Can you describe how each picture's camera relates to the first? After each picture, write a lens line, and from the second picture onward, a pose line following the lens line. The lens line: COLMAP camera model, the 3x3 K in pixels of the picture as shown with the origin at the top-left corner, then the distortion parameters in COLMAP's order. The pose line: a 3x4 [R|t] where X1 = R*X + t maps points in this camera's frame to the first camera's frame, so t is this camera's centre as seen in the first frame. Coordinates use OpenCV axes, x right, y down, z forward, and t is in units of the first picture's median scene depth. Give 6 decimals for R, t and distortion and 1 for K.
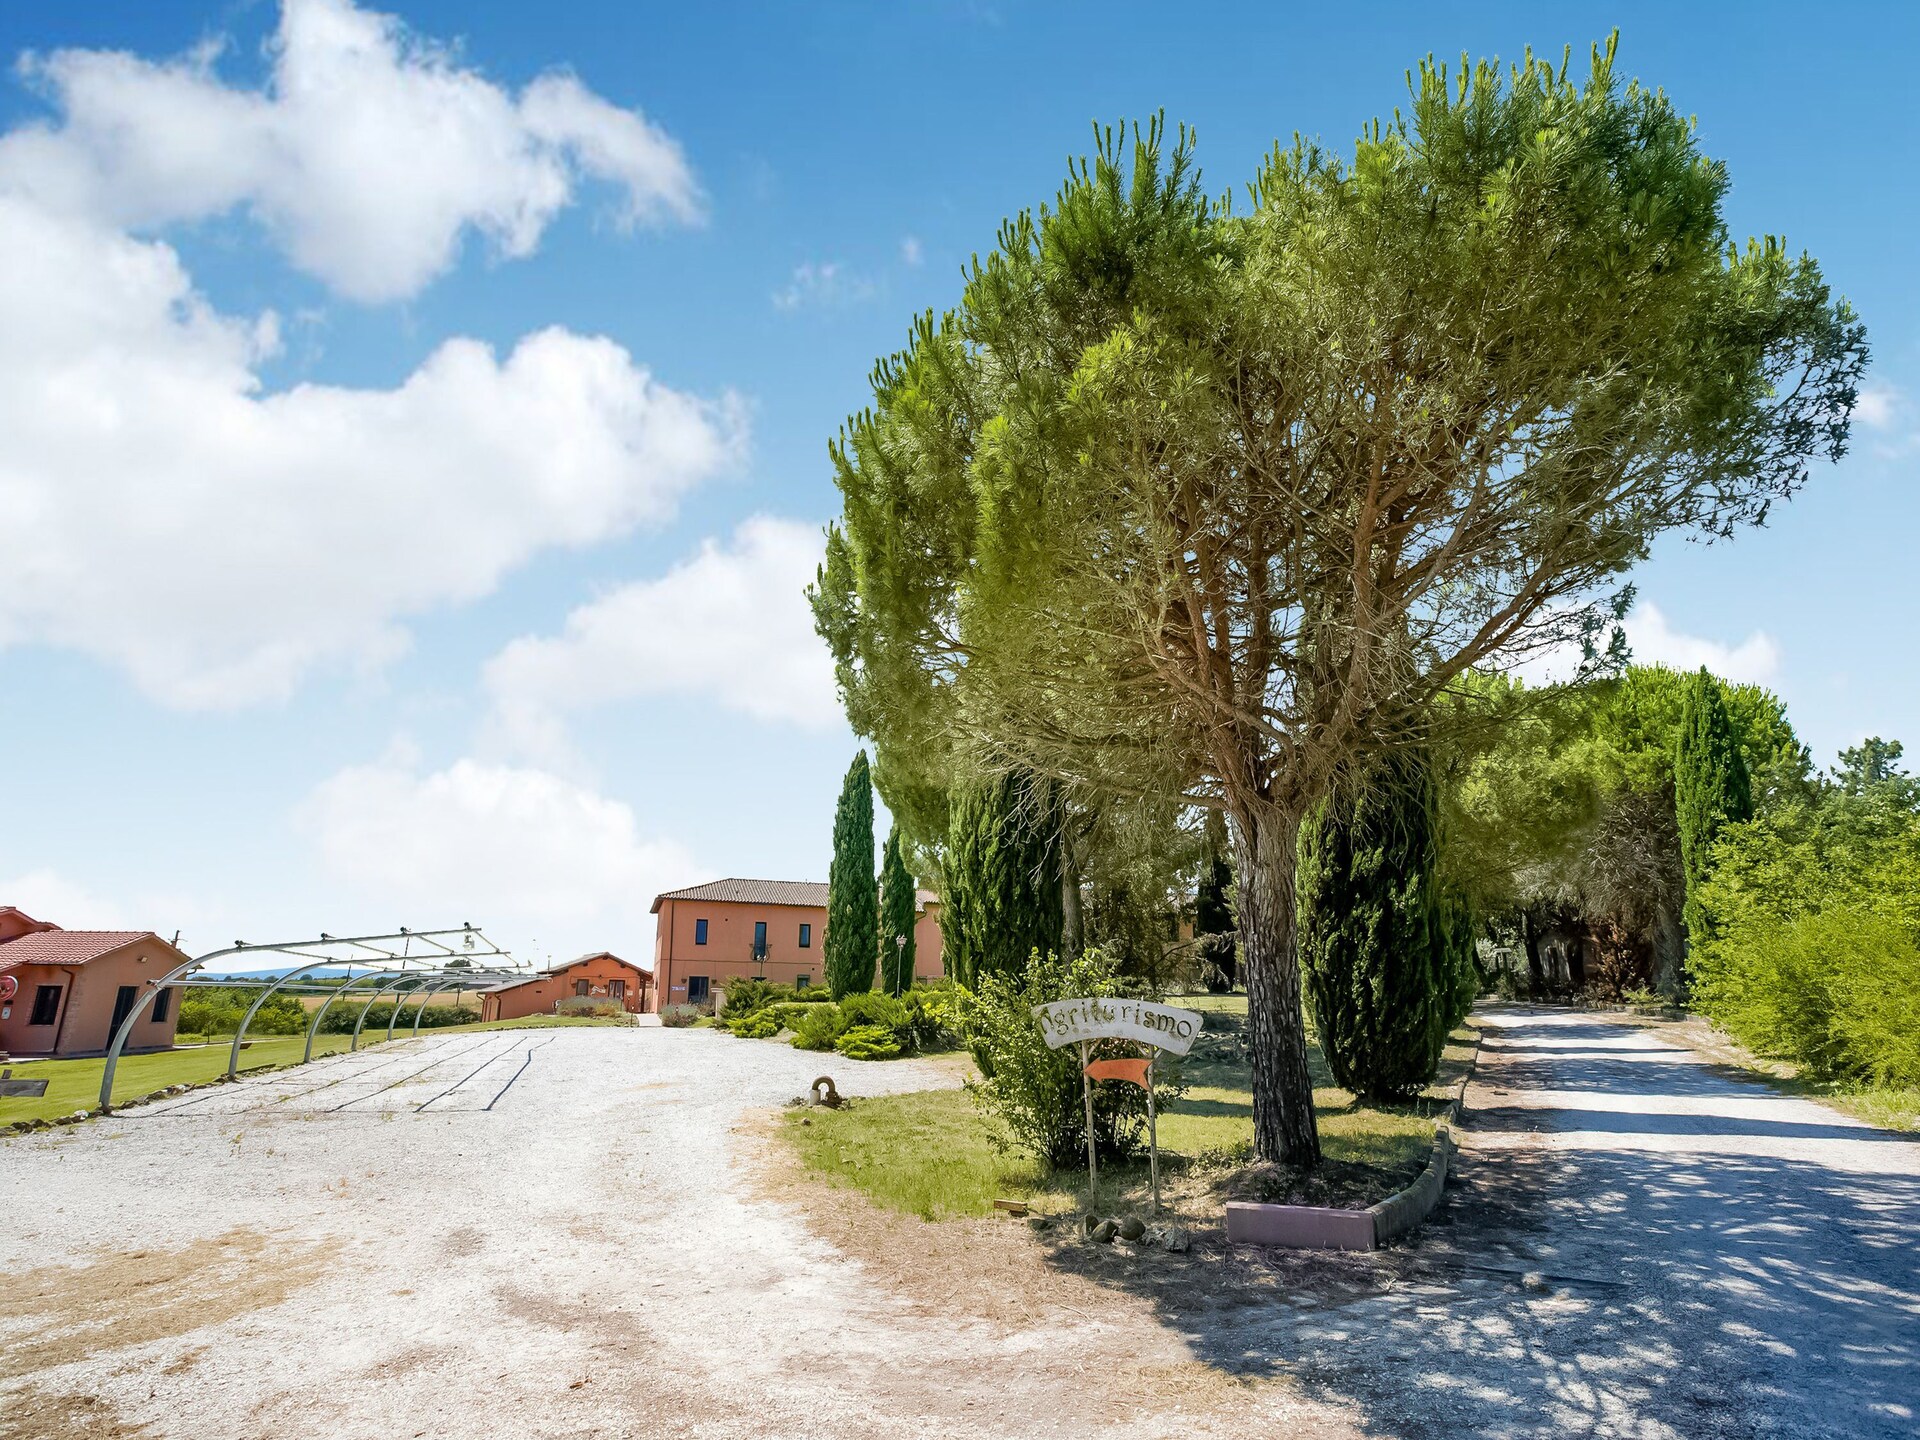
lens RADIAL K [[912.4, 0, 960.0], [0, 912.4, 720.0], [0, 0, 1]] dist [-0.061955, 0.026780]
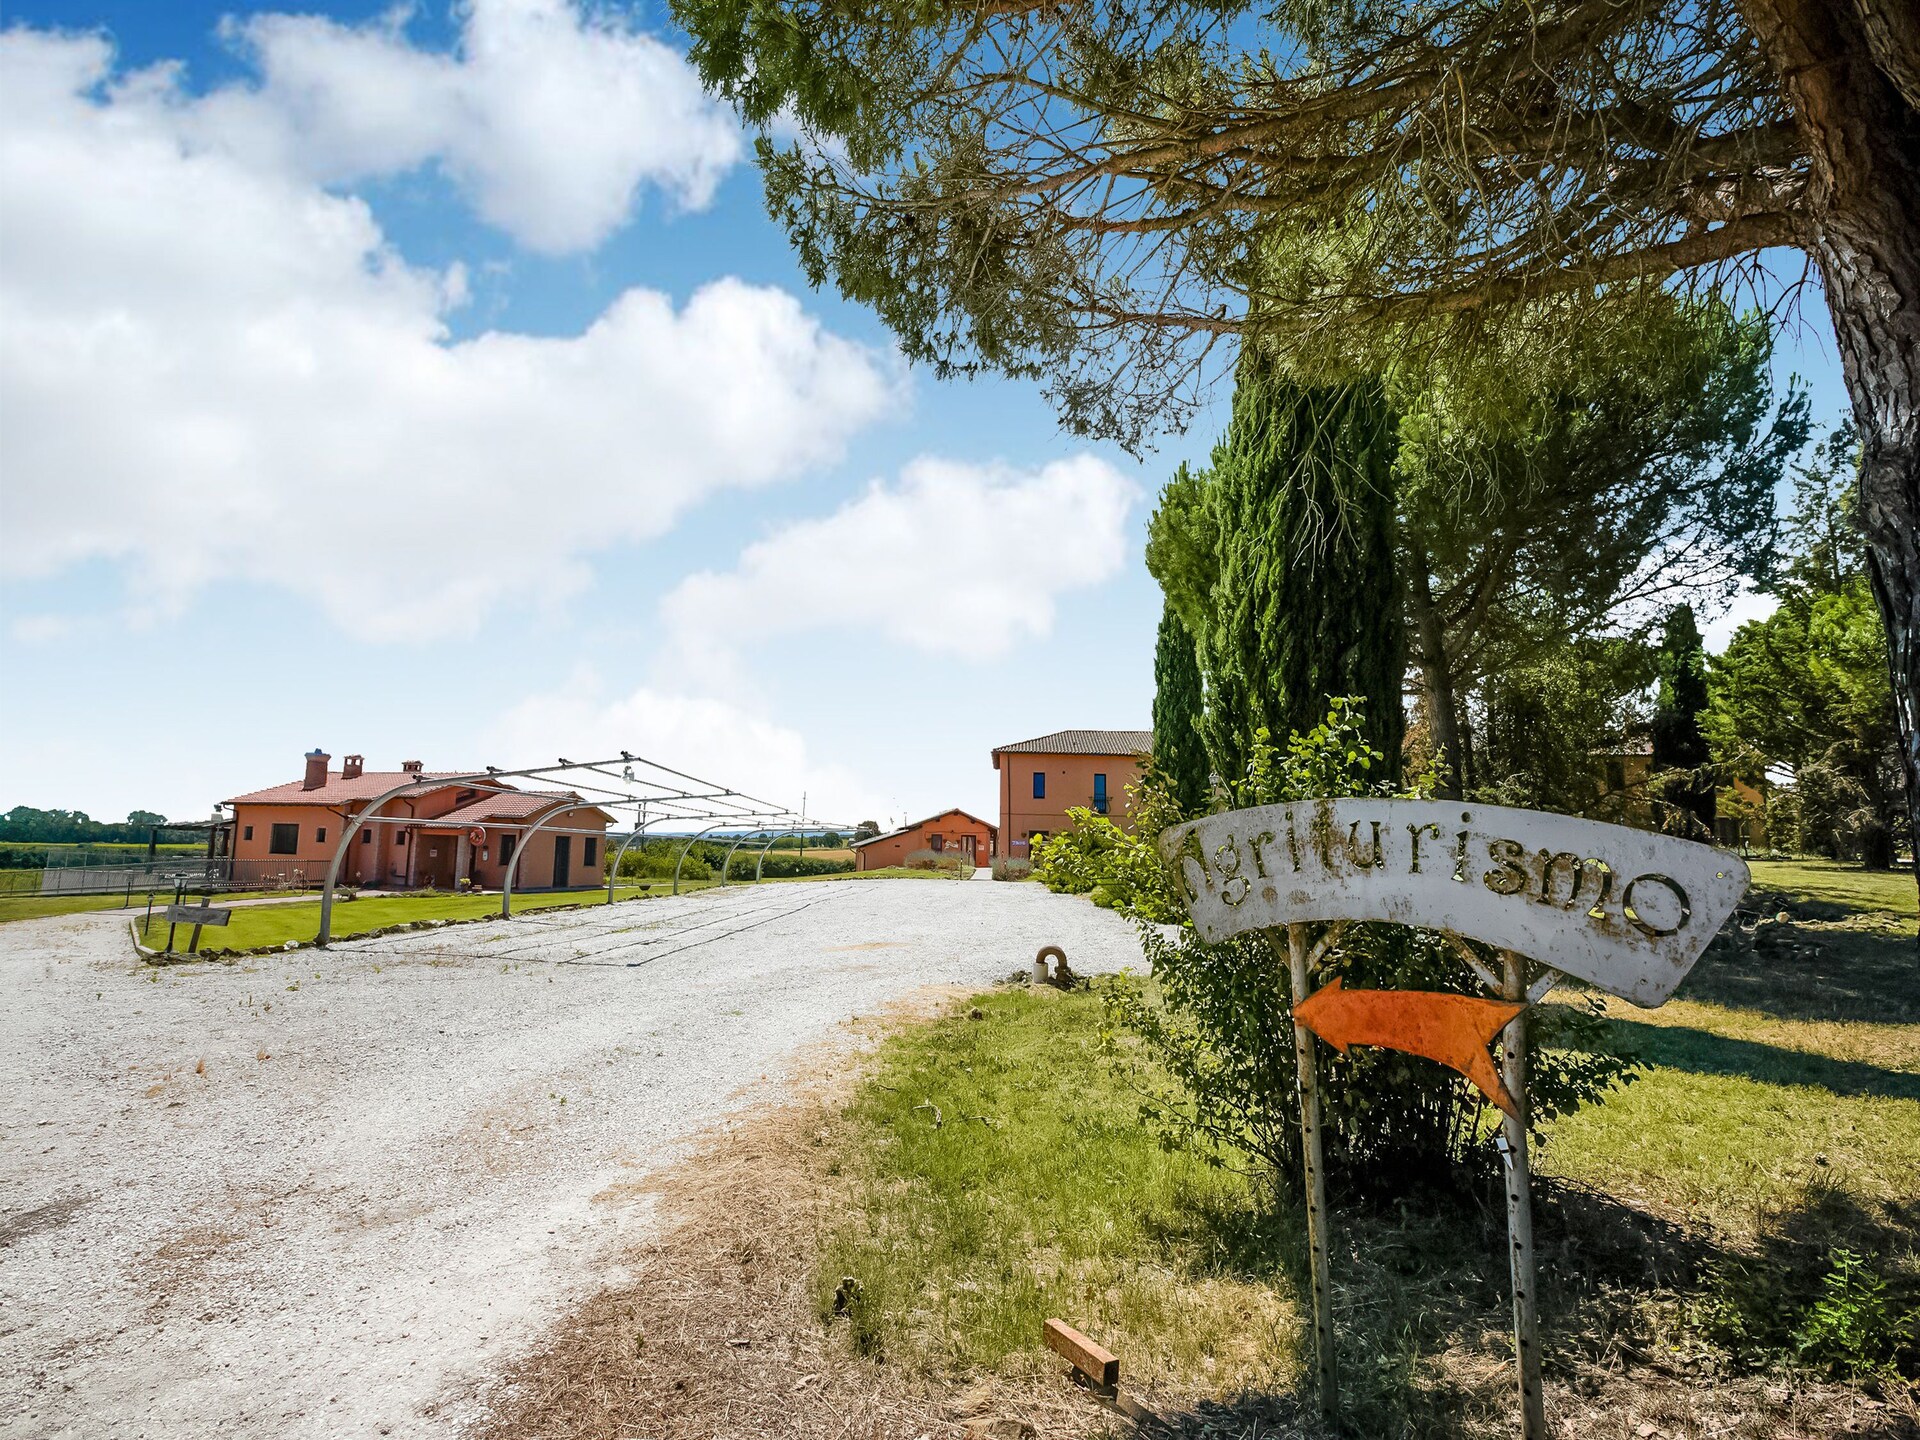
lens RADIAL K [[912.4, 0, 960.0], [0, 912.4, 720.0], [0, 0, 1]] dist [-0.061955, 0.026780]
pose [[0.917305, -0.038194, -0.396348, 0.032992], [0.096404, 0.987078, 0.127996, 0.046846], [0.386338, -0.155621, 0.909134, 0.137664]]
